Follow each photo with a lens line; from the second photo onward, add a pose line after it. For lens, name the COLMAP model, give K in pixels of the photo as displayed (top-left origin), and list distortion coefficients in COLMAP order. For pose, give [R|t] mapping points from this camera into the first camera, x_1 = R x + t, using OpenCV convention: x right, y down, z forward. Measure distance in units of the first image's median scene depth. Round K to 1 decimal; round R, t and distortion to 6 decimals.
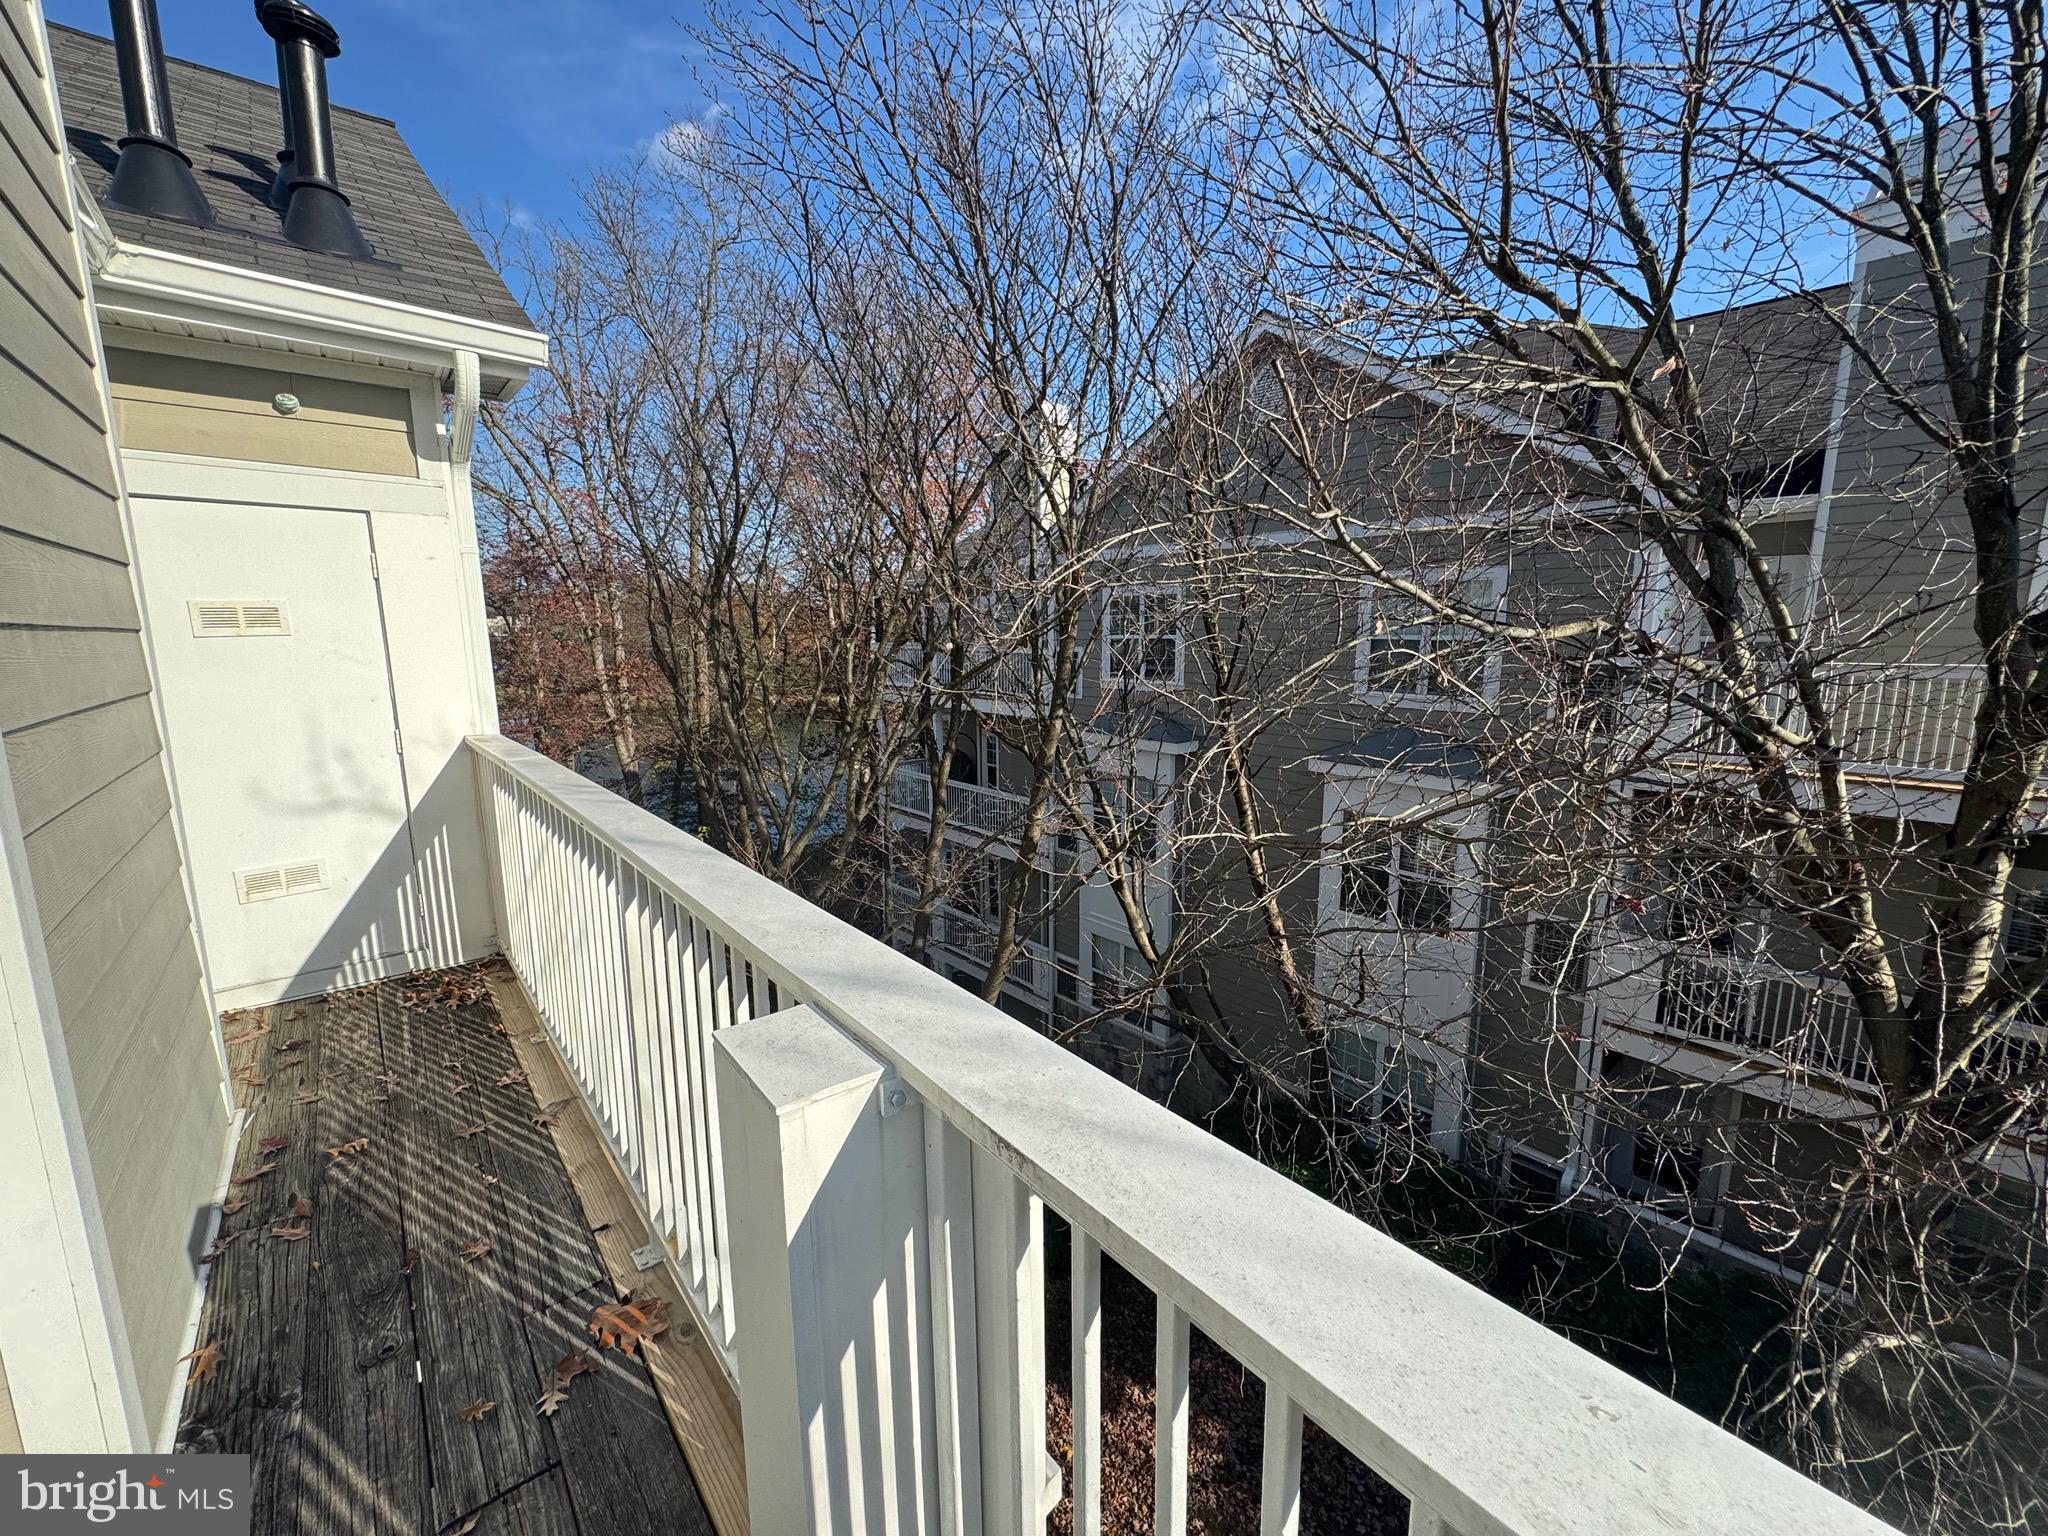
lens RADIAL K [[816.0, 0, 1026.5], [0, 816.0, 765.0], [0, 0, 1]] dist [0.003596, -0.001325]
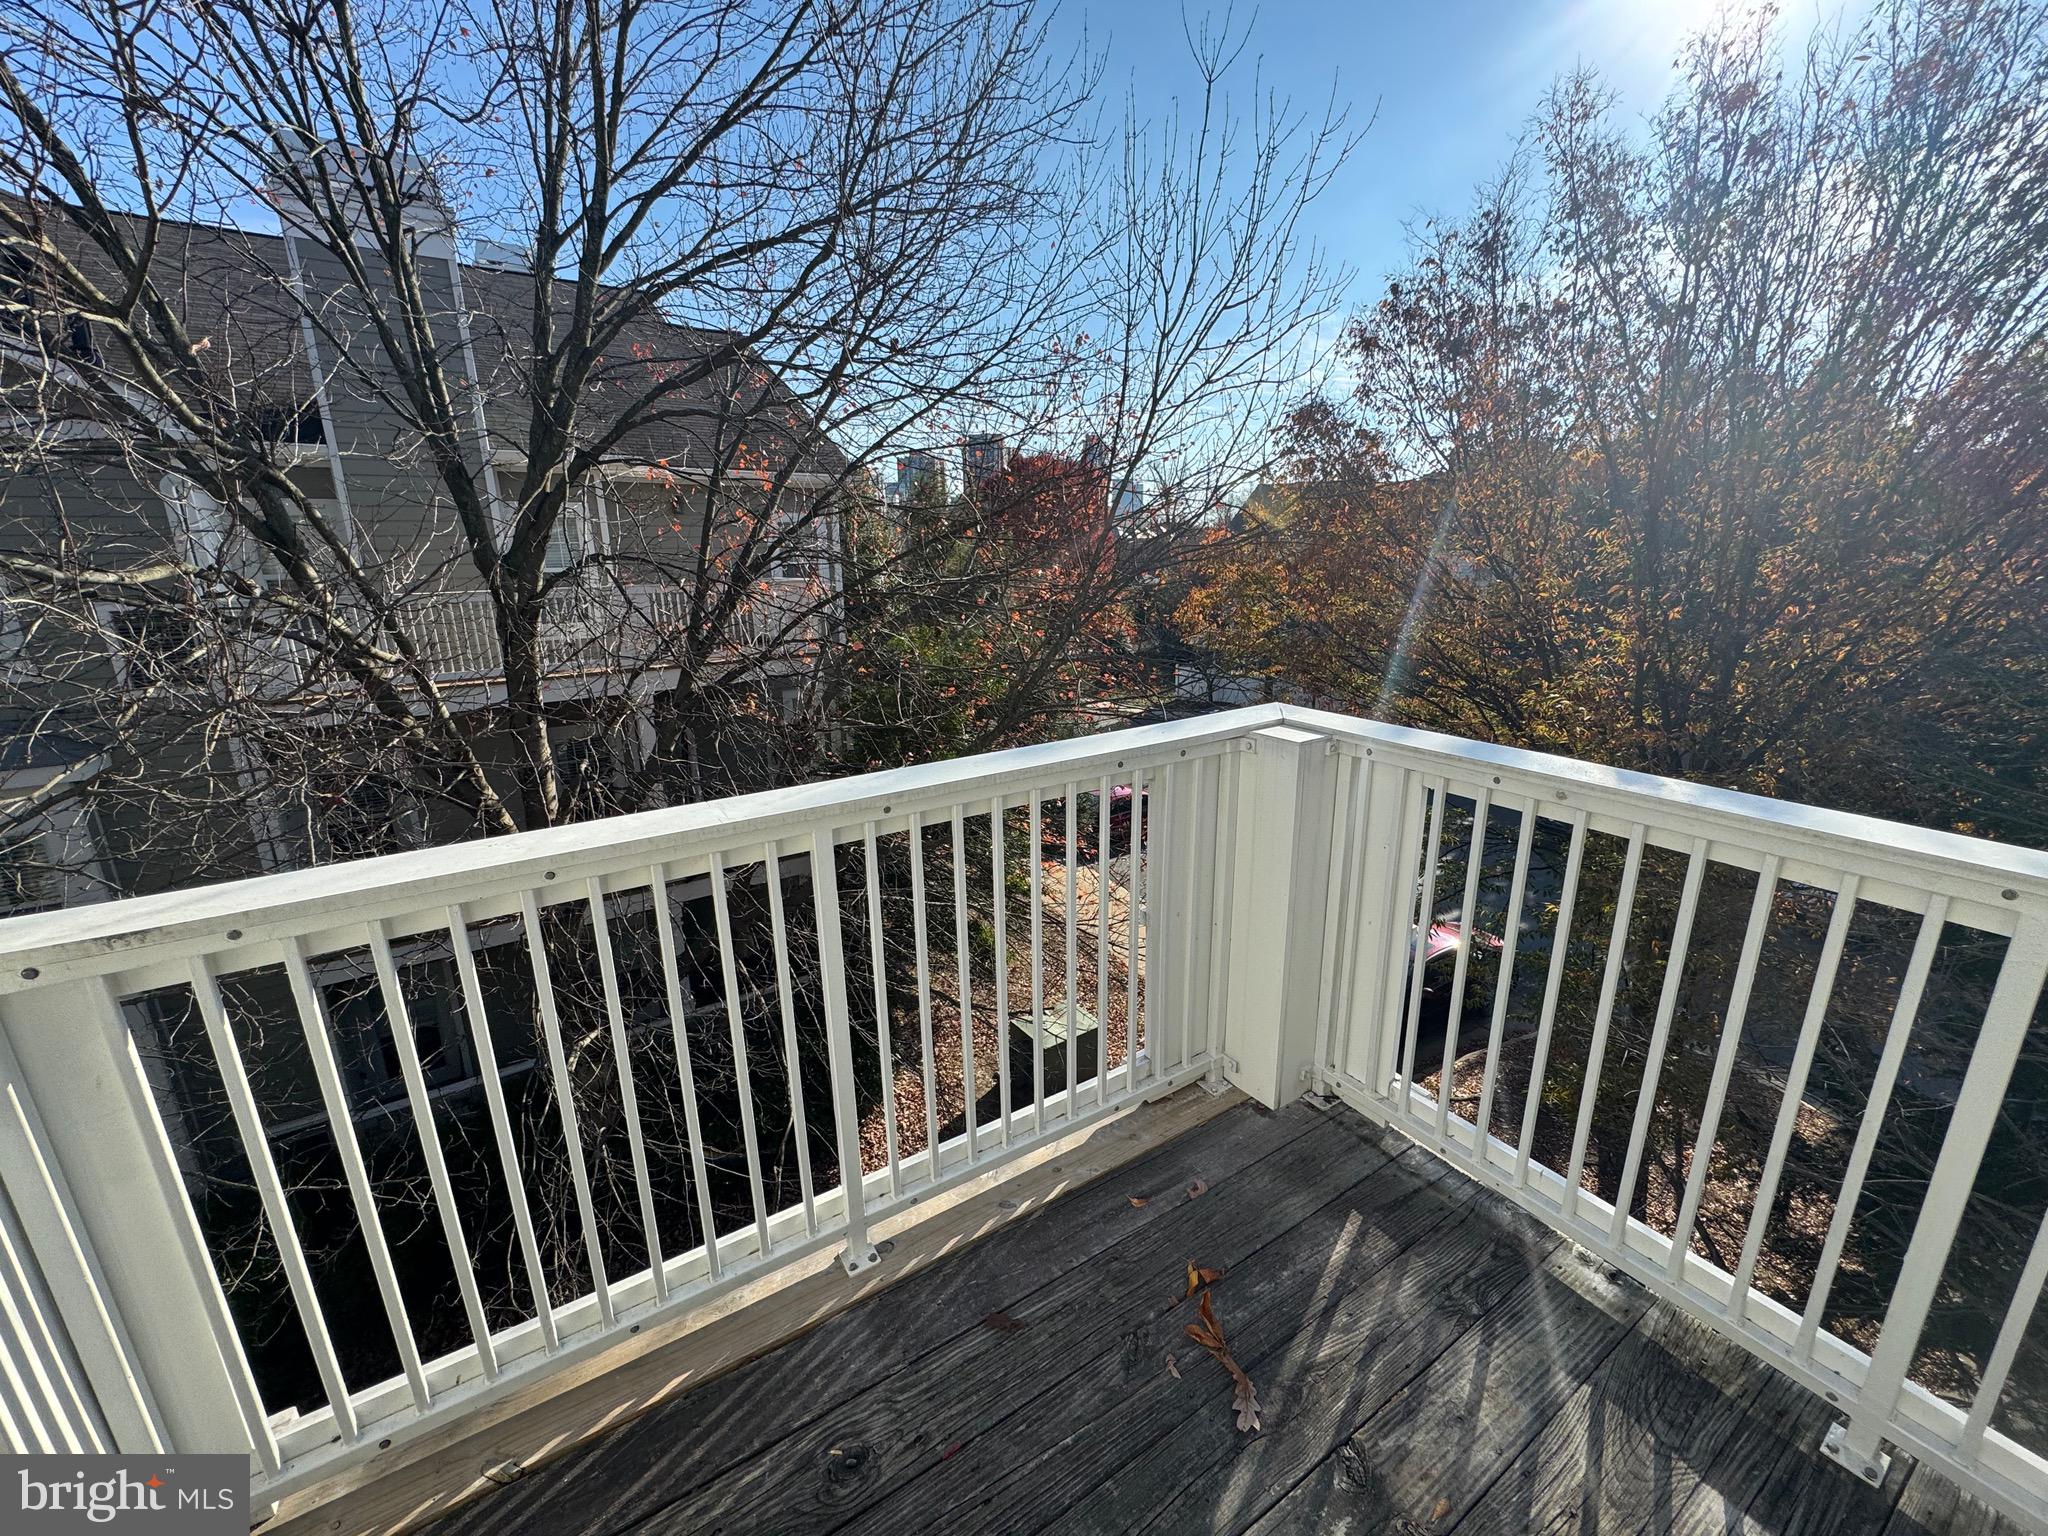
lens RADIAL K [[816.0, 0, 1029.0], [0, 816.0, 774.4], [0, 0, 1]] dist [0.003596, -0.001325]
pose [[0.135408, -0.257095, 0.956852, -0.170869], [0.169742, 0.957489, 0.233245, 0.014432], [-0.976142, 0.130834, 0.173292, -0.143760]]
